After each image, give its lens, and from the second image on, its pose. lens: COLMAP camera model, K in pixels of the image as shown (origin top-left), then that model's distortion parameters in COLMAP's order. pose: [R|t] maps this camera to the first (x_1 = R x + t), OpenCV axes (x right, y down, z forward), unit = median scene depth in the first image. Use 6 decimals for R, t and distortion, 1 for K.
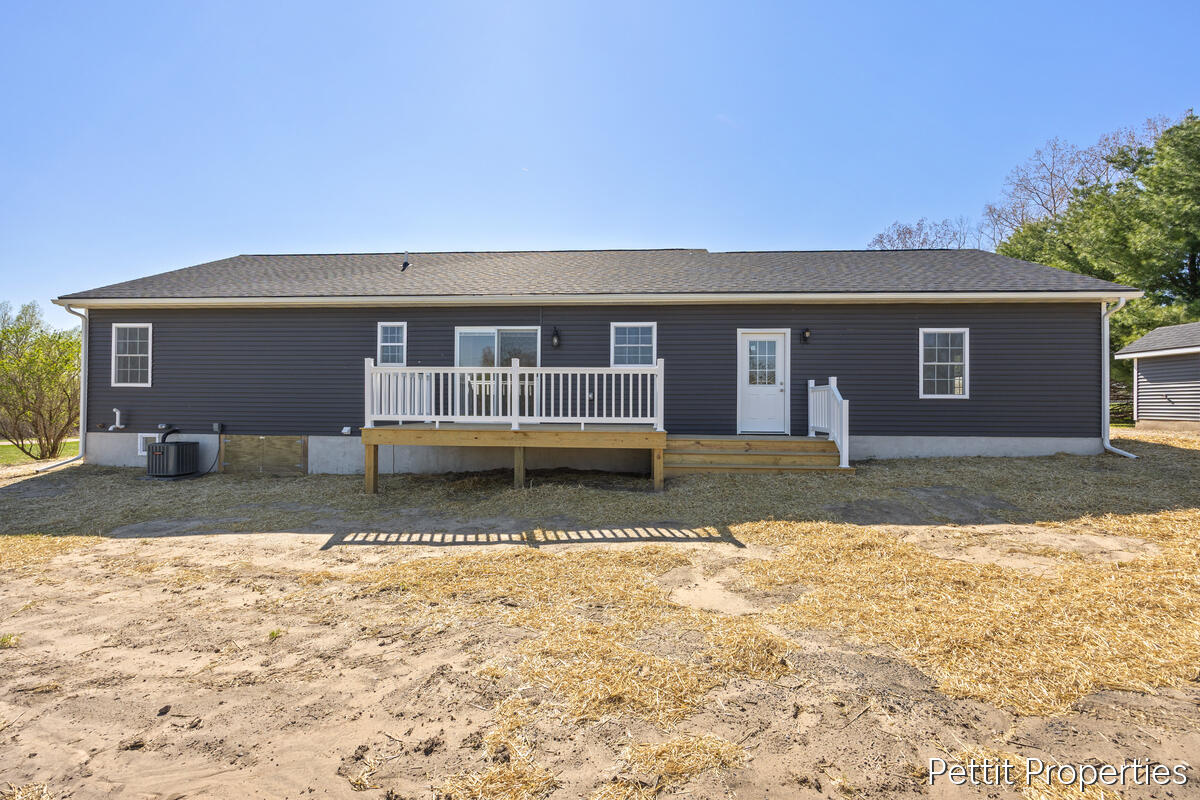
lens RADIAL K [[476.8, 0, 600.1], [0, 476.8, 401.1], [0, 0, 1]] dist [-0.000856, -0.000094]
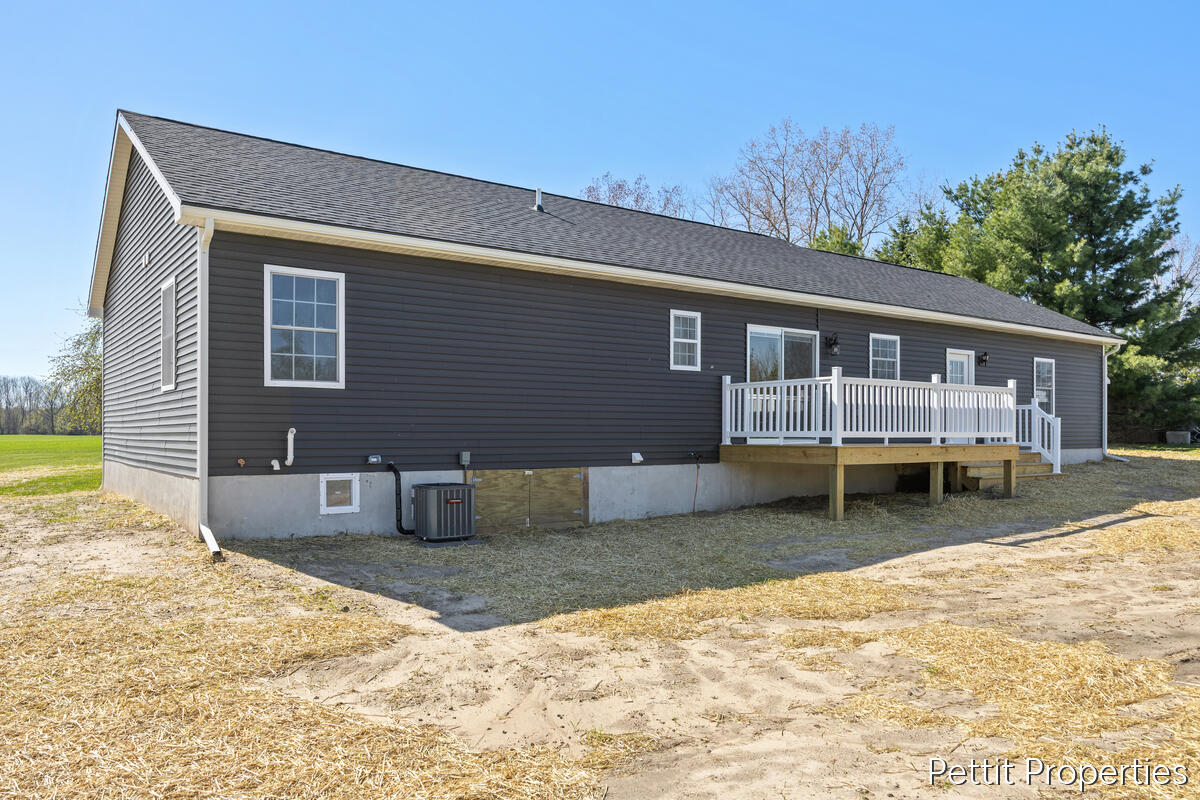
lens RADIAL K [[853.3, 0, 602.4], [0, 853.3, 407.5], [0, 0, 1]] dist [-0.001257, 0.000246]
pose [[0.771263, 0.011238, 0.636418, -1.406437], [-0.004250, 0.999913, -0.012505, 0.003191], [-0.636503, 0.006940, 0.771243, 0.049868]]
